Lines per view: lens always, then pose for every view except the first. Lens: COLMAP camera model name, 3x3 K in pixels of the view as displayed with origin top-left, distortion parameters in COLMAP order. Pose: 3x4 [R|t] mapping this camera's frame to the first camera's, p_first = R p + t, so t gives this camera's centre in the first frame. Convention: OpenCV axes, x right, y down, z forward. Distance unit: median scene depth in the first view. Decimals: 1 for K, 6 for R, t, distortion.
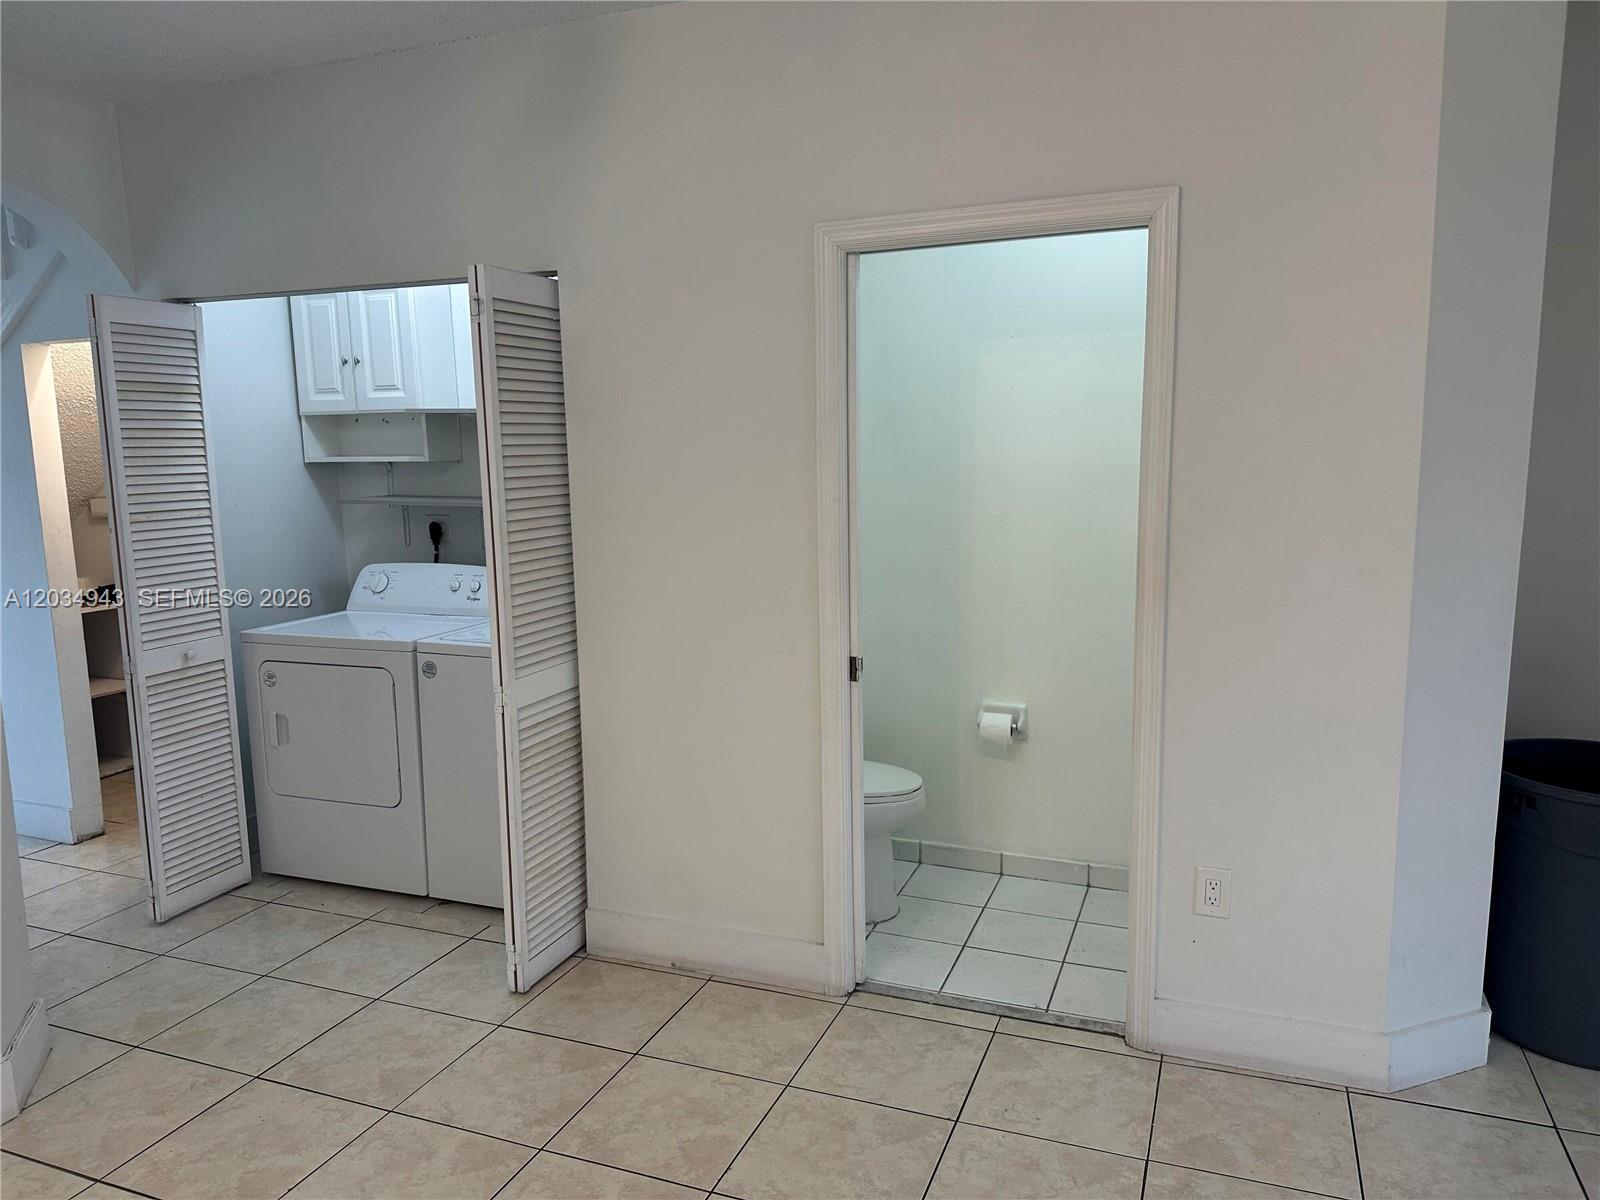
lens RADIAL K [[1008.2, 0, 800.0], [0, 1008.2, 600.0], [0, 0, 1]] dist [0.007051, -0.002691]
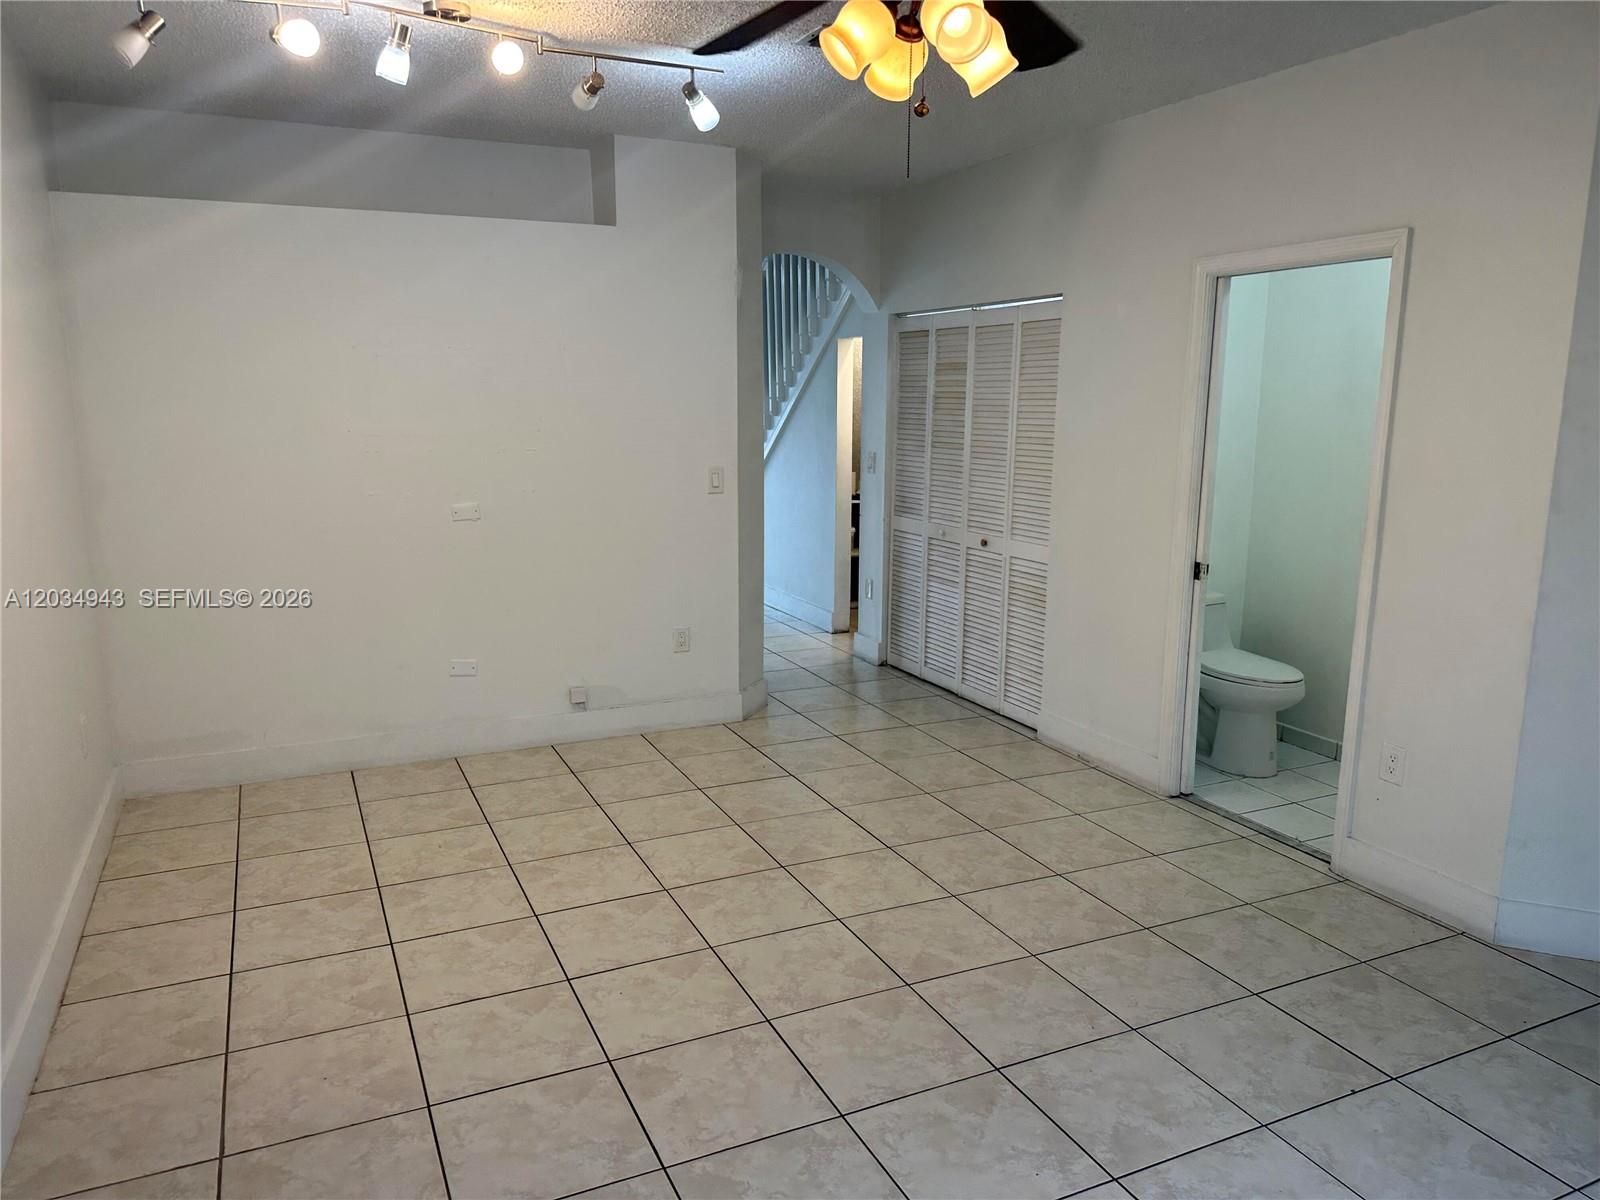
lens RADIAL K [[1127.3, 0, 800.0], [0, 1127.3, 600.0], [0, 0, 1]] dist [0.082676, -0.001175]
pose [[0.700561, 0.143082, -0.699100, 0.766583], [-0.111334, 0.989610, 0.090973, 0.024249], [0.704853, 0.014102, 0.709213, -0.525862]]
